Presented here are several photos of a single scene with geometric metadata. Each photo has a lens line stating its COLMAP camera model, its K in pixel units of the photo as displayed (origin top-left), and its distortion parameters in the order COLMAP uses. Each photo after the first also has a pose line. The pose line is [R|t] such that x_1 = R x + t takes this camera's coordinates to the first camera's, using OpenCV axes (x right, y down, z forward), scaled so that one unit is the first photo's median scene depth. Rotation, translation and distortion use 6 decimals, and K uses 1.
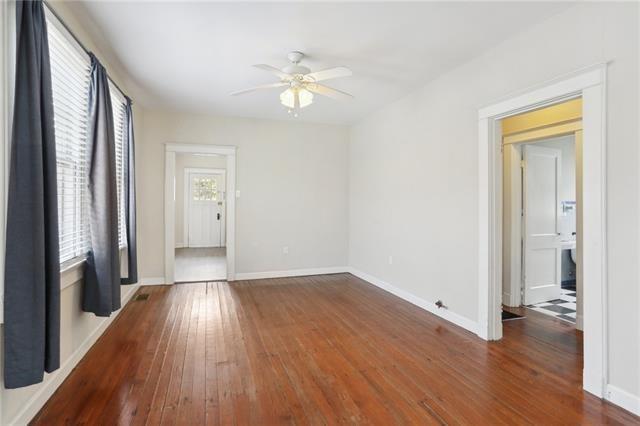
lens RADIAL K [[327.5, 0, 321.2], [0, 327.5, 199.8], [0, 0, 1]] dist [-0.036664, 0.000435]
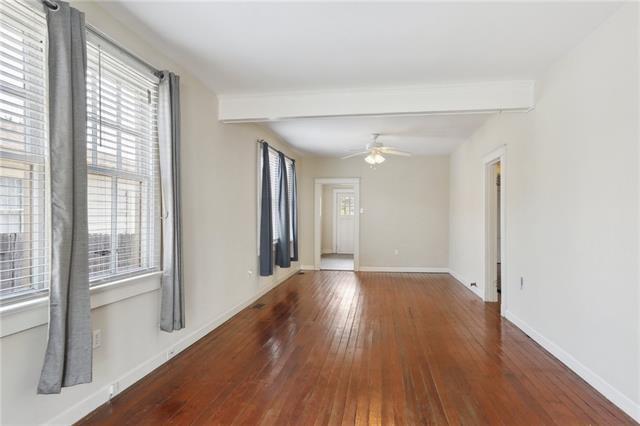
lens RADIAL K [[410.7, 0, 320.0], [0, 410.7, 213.0], [0, 0, 1]] dist [0.000402, 0.000003]
pose [[0.890953, -0.006674, -0.454046, 0.598629], [0.005827, 0.999978, -0.003265, -0.005629], [0.454058, 0.000263, 0.890972, -1.018068]]
